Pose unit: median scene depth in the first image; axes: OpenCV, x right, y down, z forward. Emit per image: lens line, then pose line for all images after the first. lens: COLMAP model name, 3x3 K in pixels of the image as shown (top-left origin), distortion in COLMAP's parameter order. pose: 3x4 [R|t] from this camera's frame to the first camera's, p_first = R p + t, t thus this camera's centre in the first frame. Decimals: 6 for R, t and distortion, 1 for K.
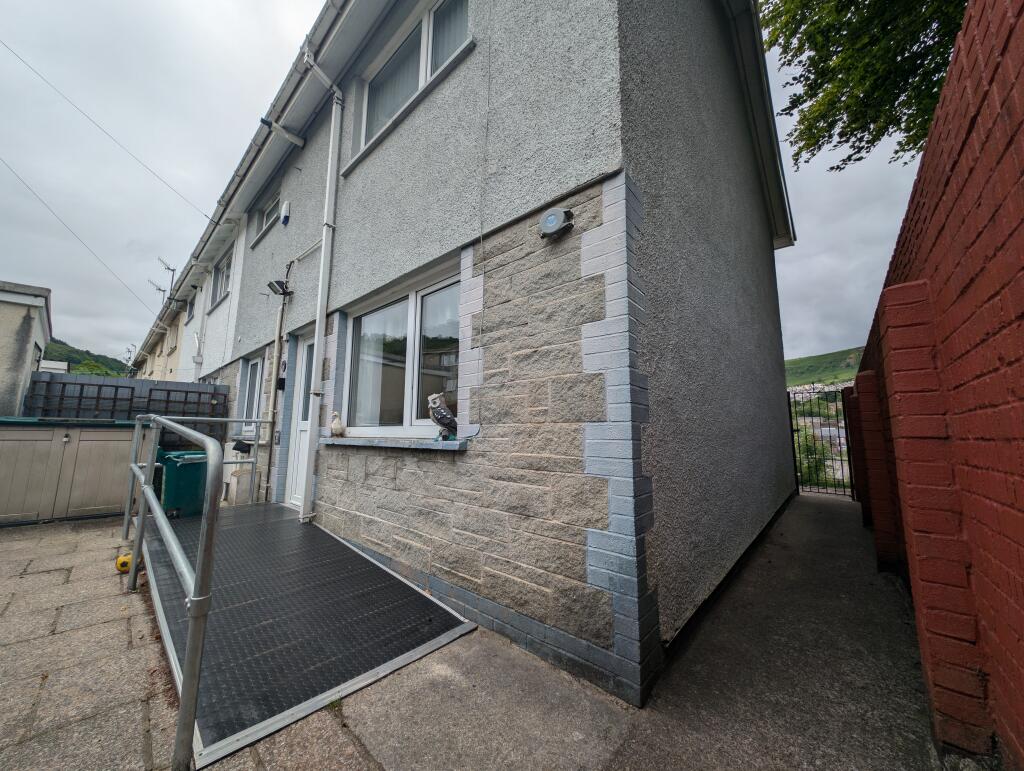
lens RADIAL K [[370.7, 0, 512.0], [0, 370.7, 385.5], [0, 0, 1]] dist [0.012839, -0.008759]
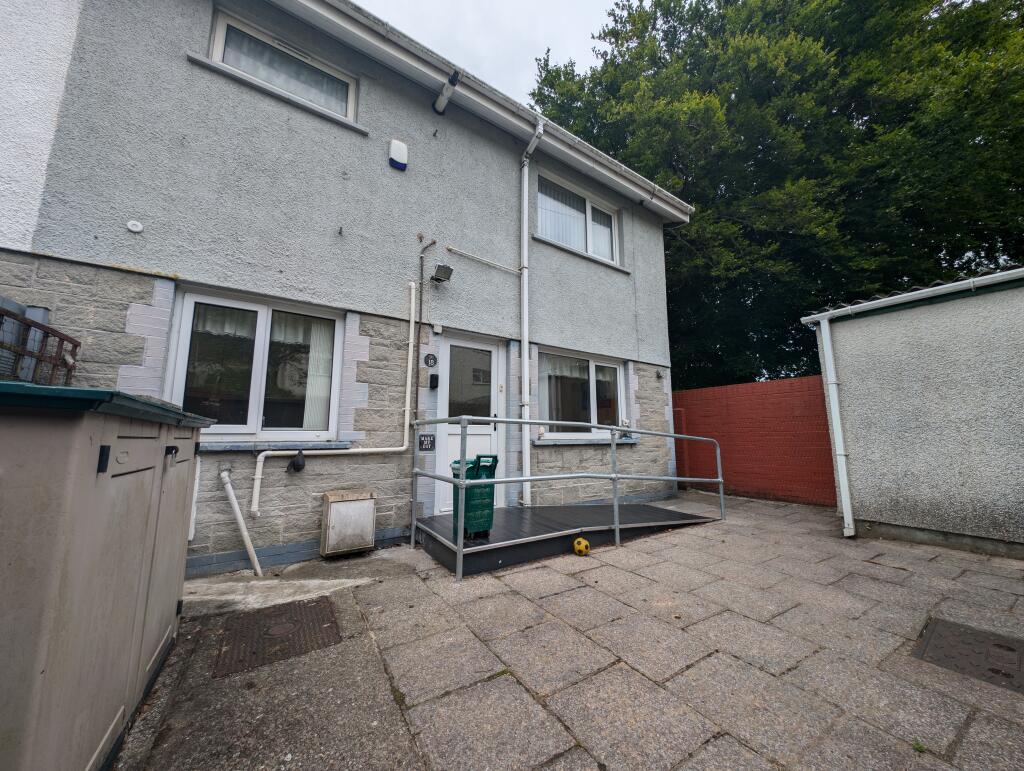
lens RADIAL K [[390.7, 0, 507.6], [0, 390.7, 386.4], [0, 0, 1]] dist [0.017001, -0.010538]
pose [[0.226558, 0.120017, 0.966575, -2.995287], [-0.122544, 0.988006, -0.093955, 0.148349], [-0.966258, -0.097162, 0.238548, 1.239487]]
